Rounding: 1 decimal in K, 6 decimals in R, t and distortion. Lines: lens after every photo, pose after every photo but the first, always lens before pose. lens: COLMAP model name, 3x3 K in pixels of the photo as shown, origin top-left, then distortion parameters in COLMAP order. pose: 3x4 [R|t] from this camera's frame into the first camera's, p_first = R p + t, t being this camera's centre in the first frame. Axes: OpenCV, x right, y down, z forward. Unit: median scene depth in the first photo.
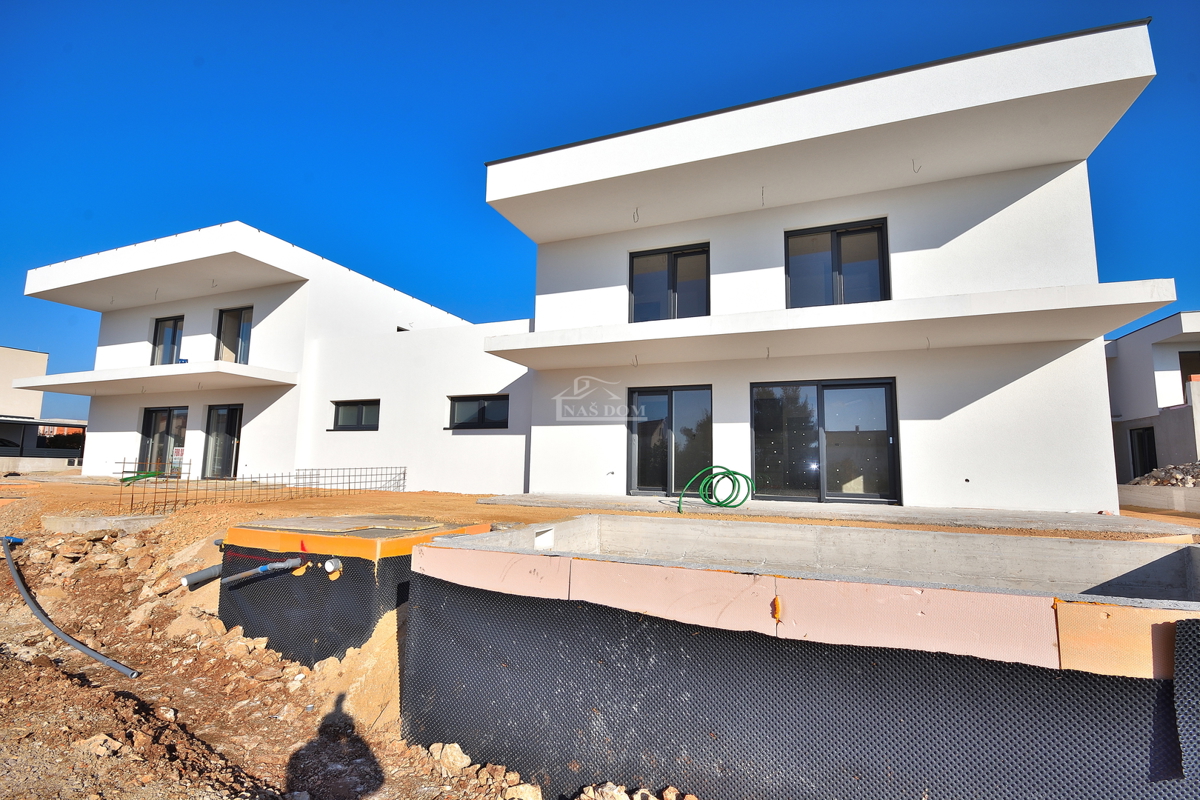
lens RADIAL K [[522.2, 0, 603.5], [0, 522.2, 408.2], [0, 0, 1]] dist [0.006619, -0.010943]
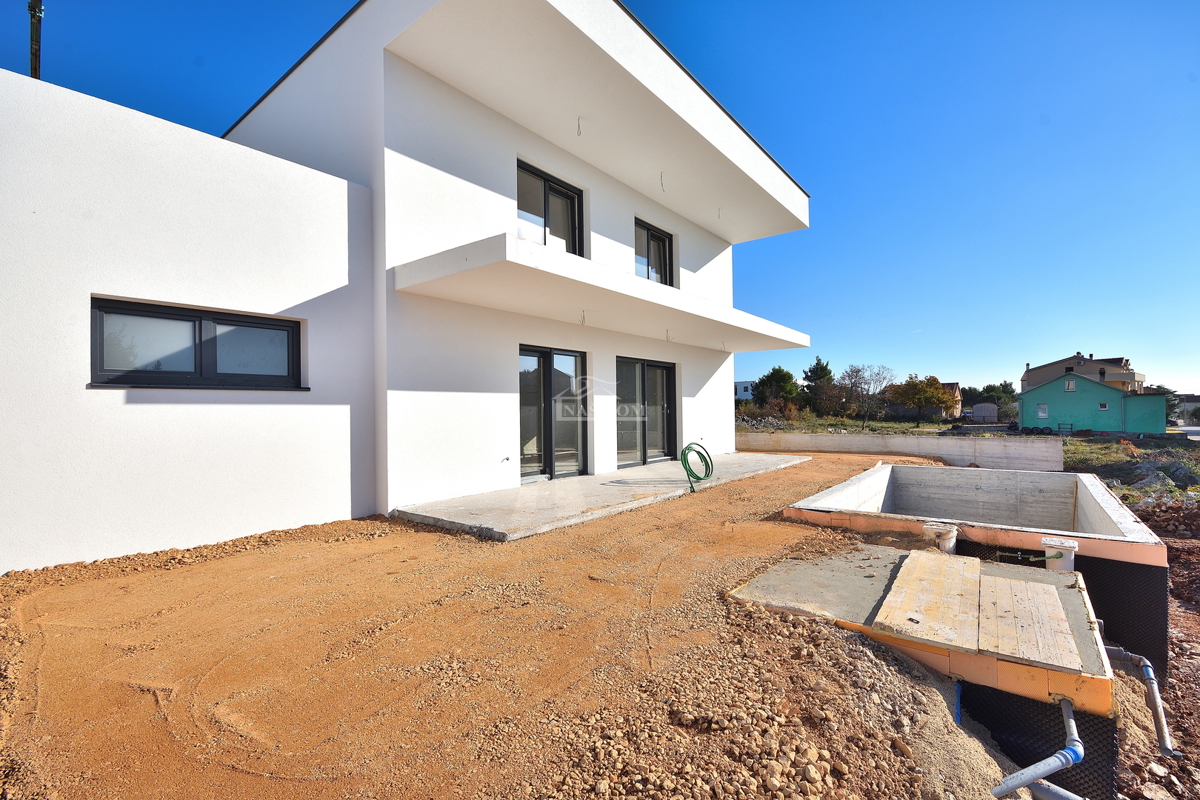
lens RADIAL K [[522.2, 0, 603.5], [0, 522.2, 408.2], [0, 0, 1]] dist [0.006619, -0.010943]
pose [[0.324099, -0.016706, 0.945876, -0.980801], [-0.084200, 0.995367, 0.046431, 0.015329], [-0.942269, -0.094691, 0.321191, 1.031384]]
